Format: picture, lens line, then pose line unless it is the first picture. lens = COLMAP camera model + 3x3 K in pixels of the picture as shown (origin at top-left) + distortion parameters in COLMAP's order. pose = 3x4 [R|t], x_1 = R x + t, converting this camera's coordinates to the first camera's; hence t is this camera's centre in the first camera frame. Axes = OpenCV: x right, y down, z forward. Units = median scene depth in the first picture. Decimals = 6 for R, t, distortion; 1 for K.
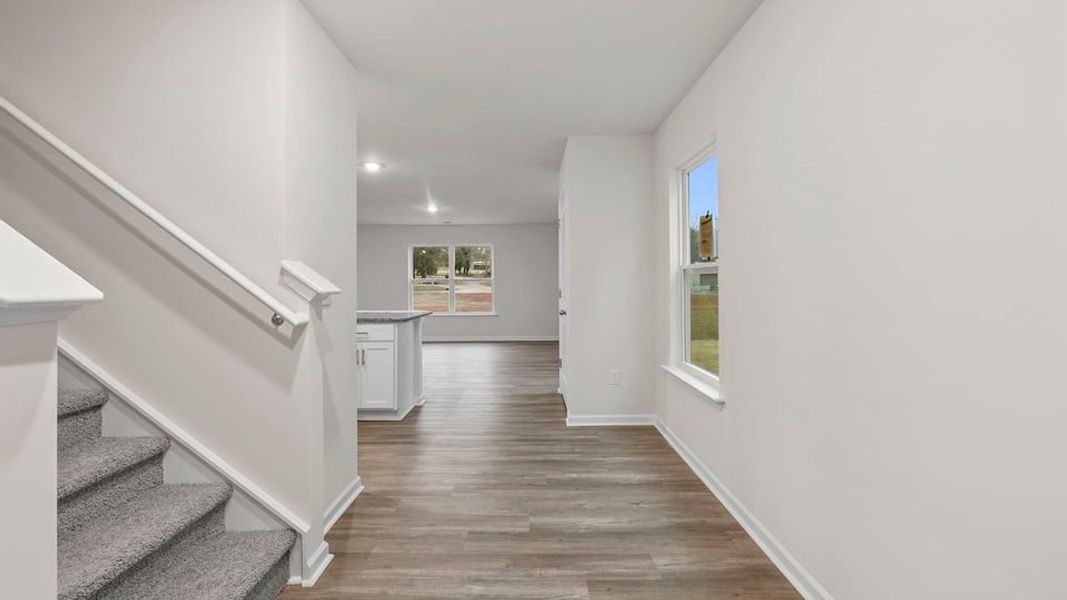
lens RADIAL K [[456.2, 0, 533.5], [0, 456.2, 300.0], [0, 0, 1]] dist [-0.000160, 0.000022]
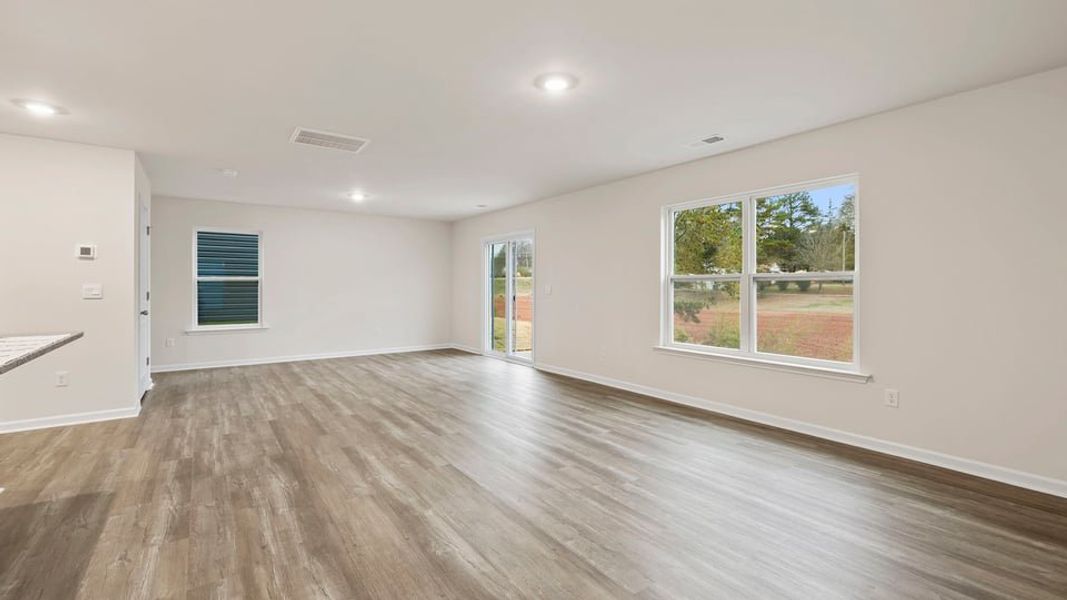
lens RADIAL K [[457.0, 0, 533.5], [0, 457.0, 300.0], [0, 0, 1]] dist [-0.083341, 0.064194]
pose [[0.586315, 0.028633, -0.809577, 0.056122], [-0.033618, 0.999374, 0.010999, -0.021438], [0.809385, 0.020767, 0.586911, 0.606079]]
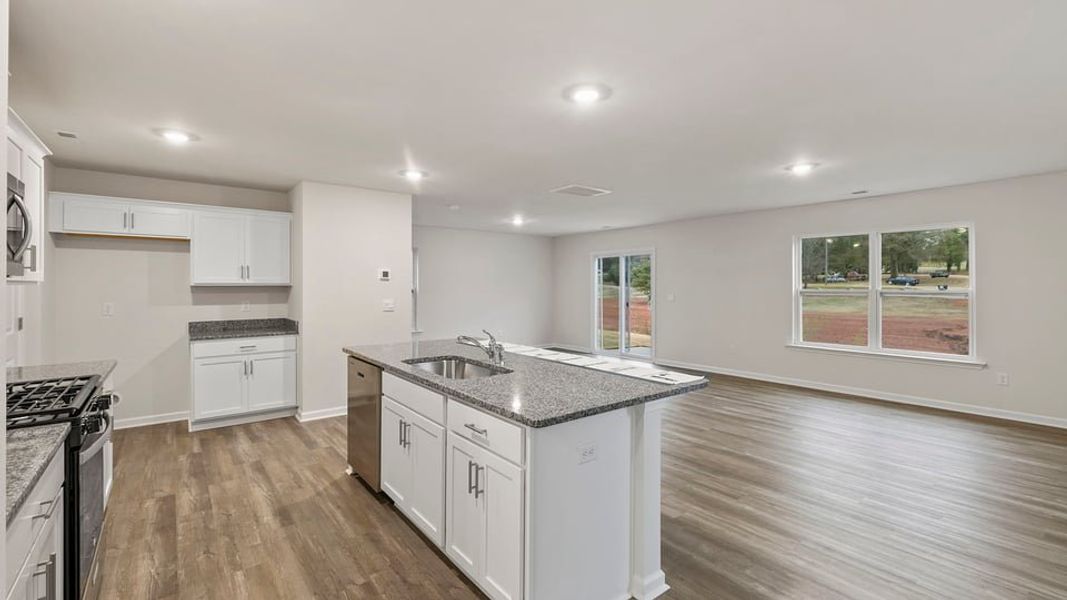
lens RADIAL K [[456.2, 0, 533.5], [0, 456.2, 300.0], [0, 0, 1]] dist [-0.000160, 0.000022]
pose [[0.617139, 0.024265, -0.786480, 0.011907], [-0.025693, 0.999613, 0.010679, -0.029868], [0.786435, 0.013617, 0.617523, 0.309981]]
